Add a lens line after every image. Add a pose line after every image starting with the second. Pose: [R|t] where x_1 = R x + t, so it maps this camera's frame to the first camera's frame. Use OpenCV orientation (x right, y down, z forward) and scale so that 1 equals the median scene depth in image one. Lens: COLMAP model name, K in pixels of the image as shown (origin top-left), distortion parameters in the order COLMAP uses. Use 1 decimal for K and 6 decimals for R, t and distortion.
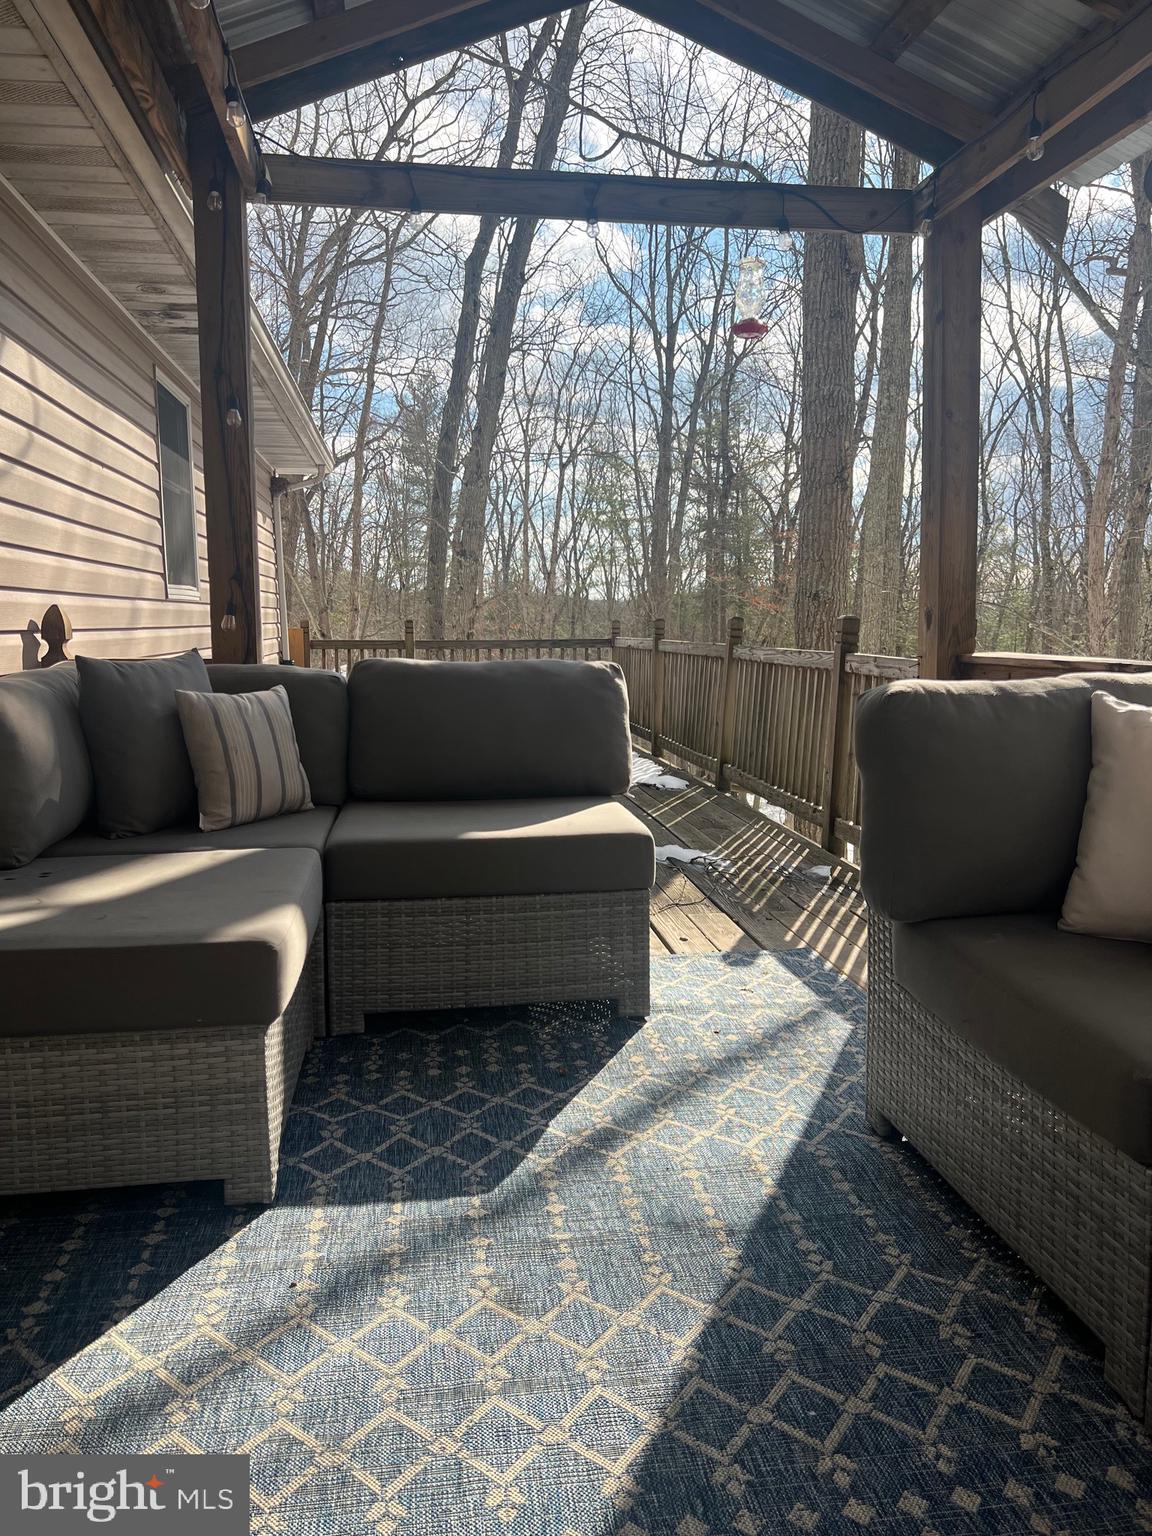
lens RADIAL K [[1157.2, 0, 574.3], [0, 1157.2, 816.5], [0, 0, 1]] dist [0.076724, -0.093819]
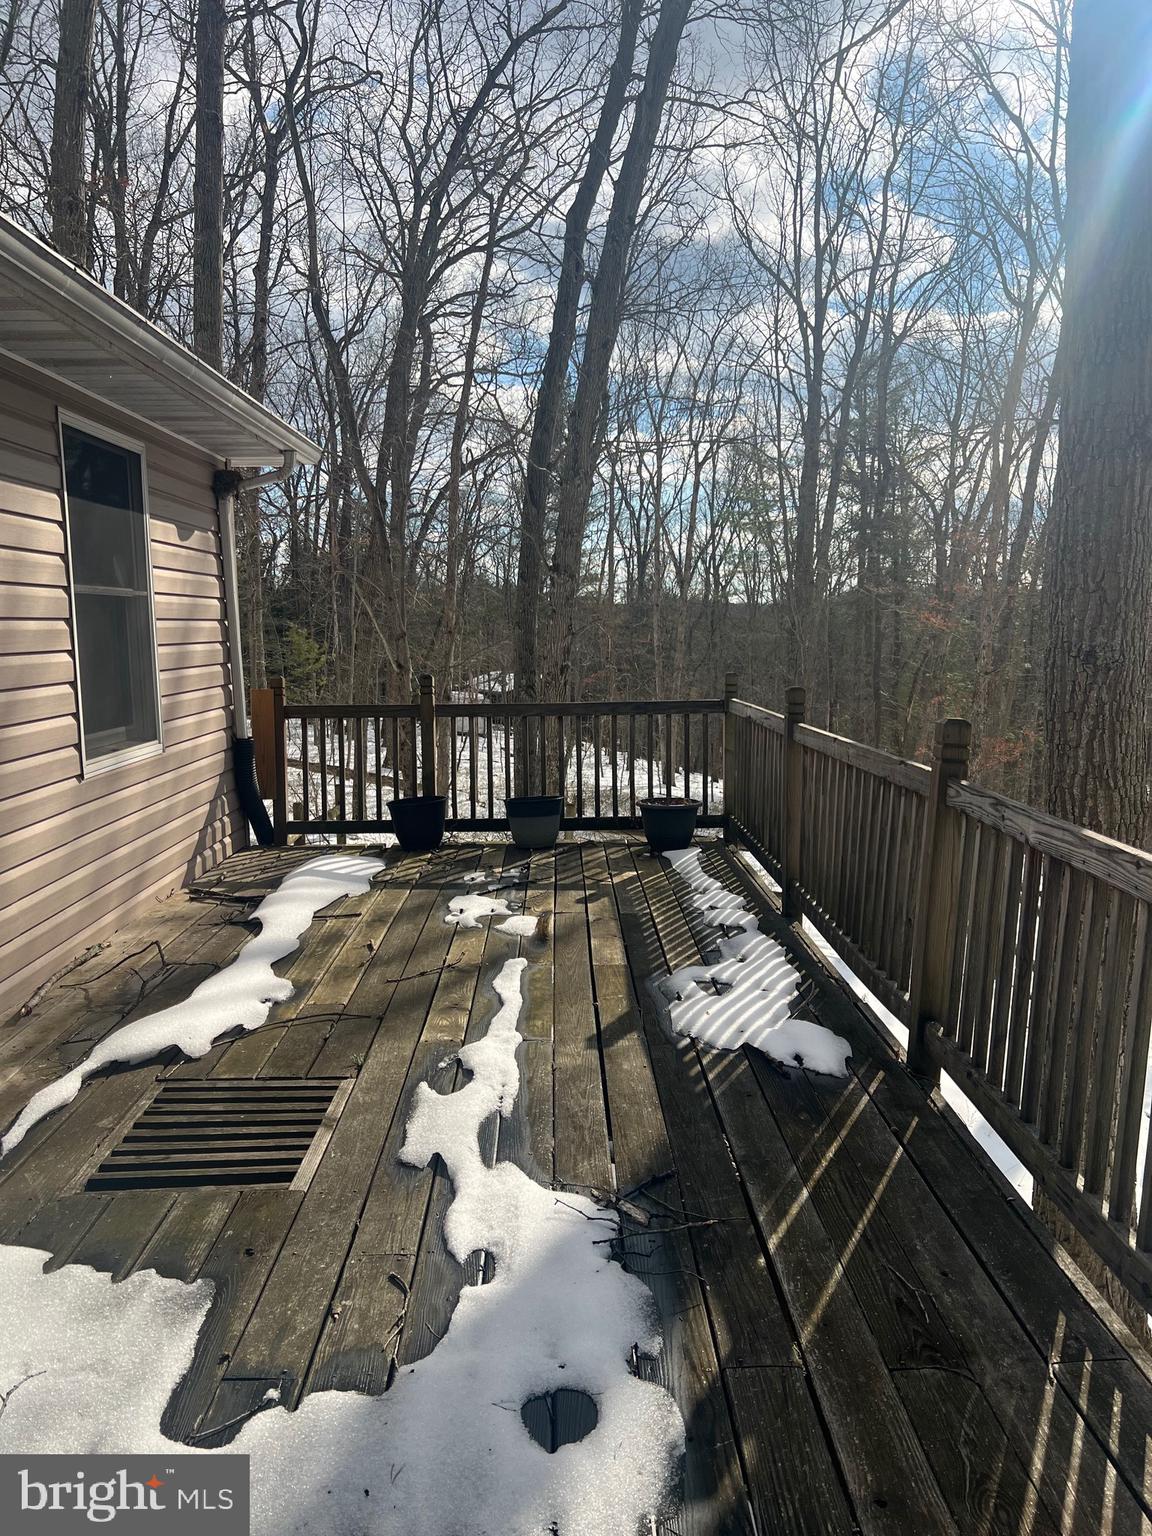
lens RADIAL K [[1156.7, 0, 580.2], [0, 1156.7, 768.8], [0, 0, 1]] dist [0.068514, -0.103132]
pose [[0.992795, 0.004504, -0.119738, 0.009806], [-0.009603, 0.999069, -0.042048, -0.028747], [0.119437, 0.042895, 0.991915, 0.112775]]
